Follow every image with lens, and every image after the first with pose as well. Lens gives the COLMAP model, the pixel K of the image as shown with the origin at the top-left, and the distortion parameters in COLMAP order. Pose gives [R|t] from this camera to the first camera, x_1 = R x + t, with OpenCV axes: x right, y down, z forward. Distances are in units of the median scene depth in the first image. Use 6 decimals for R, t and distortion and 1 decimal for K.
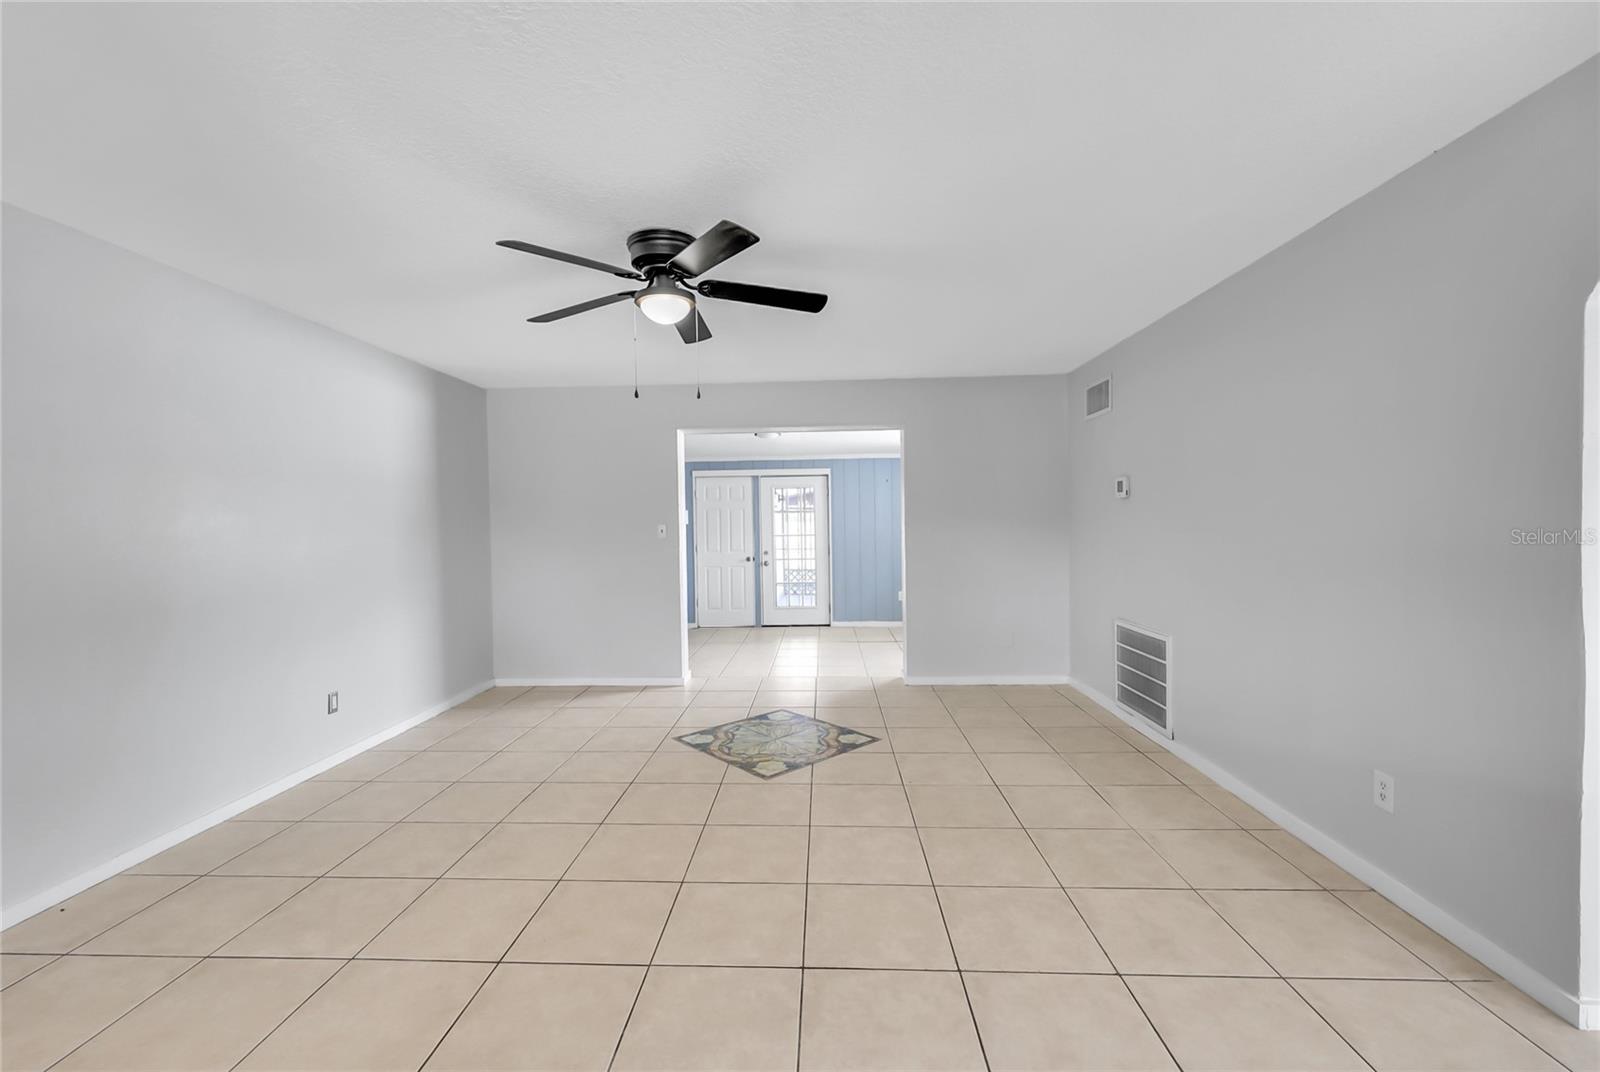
lens RADIAL K [[675.2, 0, 800.0], [0, 675.2, 536.0], [0, 0, 1]] dist [0.014081, 0.000196]
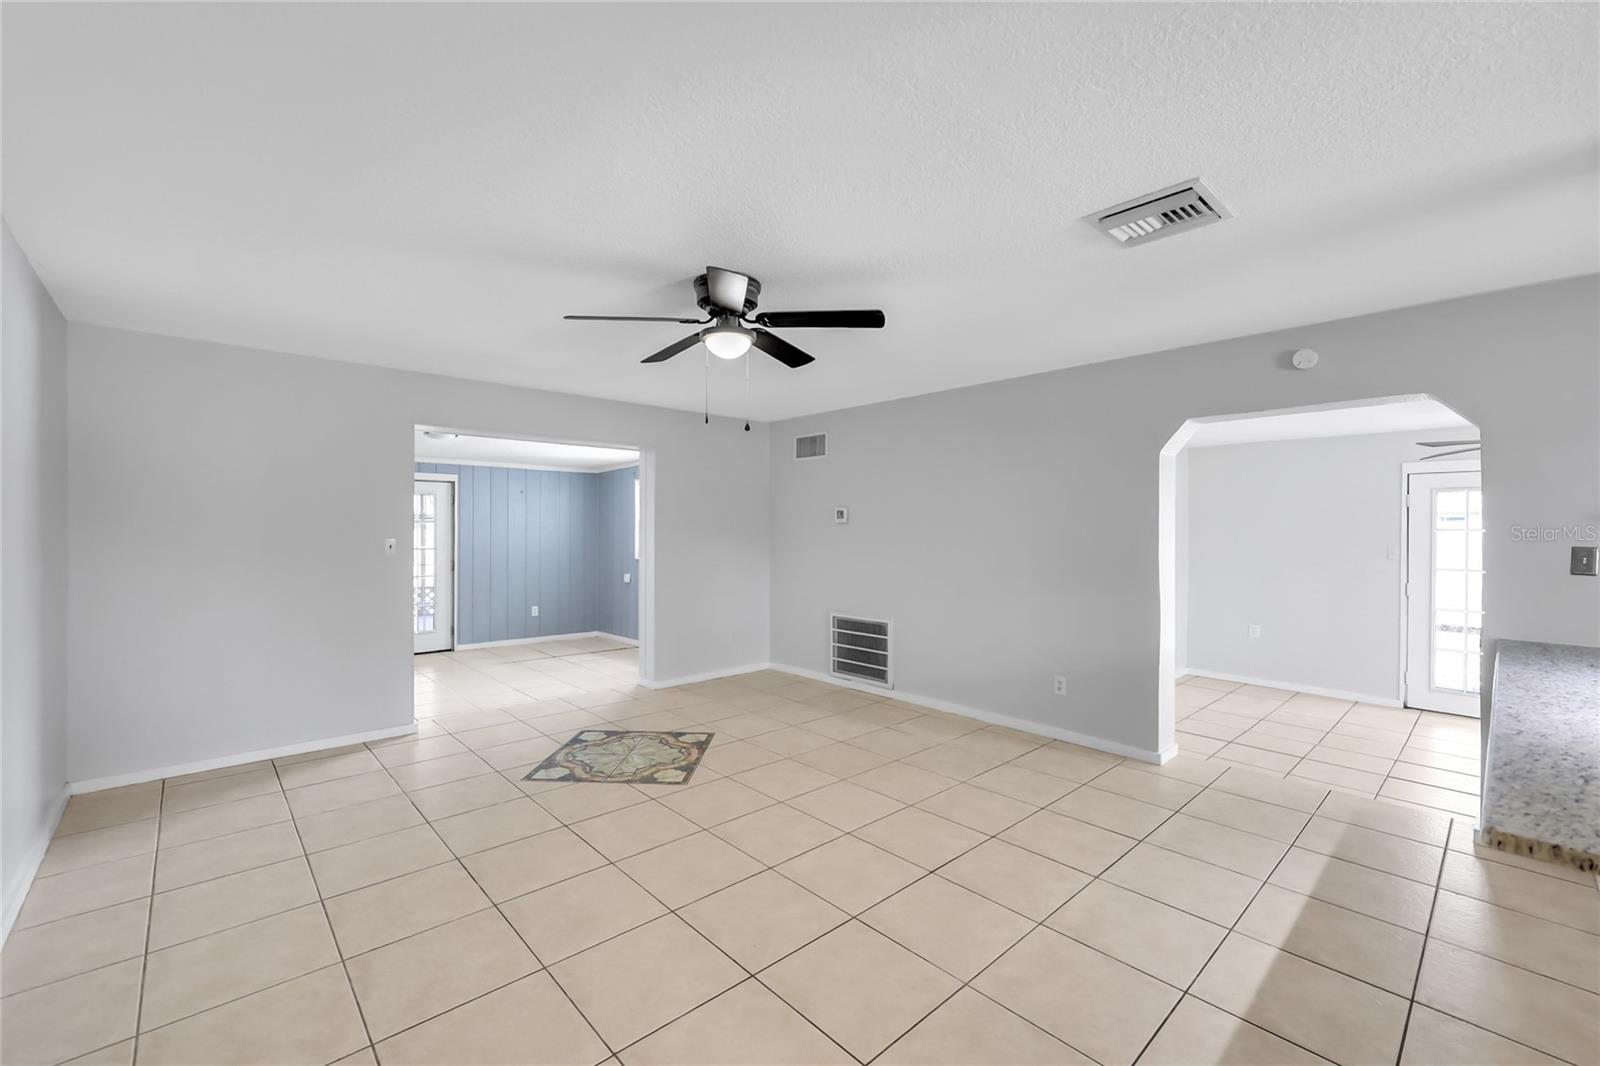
lens RADIAL K [[661.7, 0, 802.0], [0, 661.7, 521.7], [0, 0, 1]] dist [0.008254, 0.000263]
pose [[0.707508, 0.024333, 0.706286, -0.550214], [0.001443, 0.999355, -0.035875, -0.010481], [-0.706704, 0.026401, 0.707017, 0.106973]]
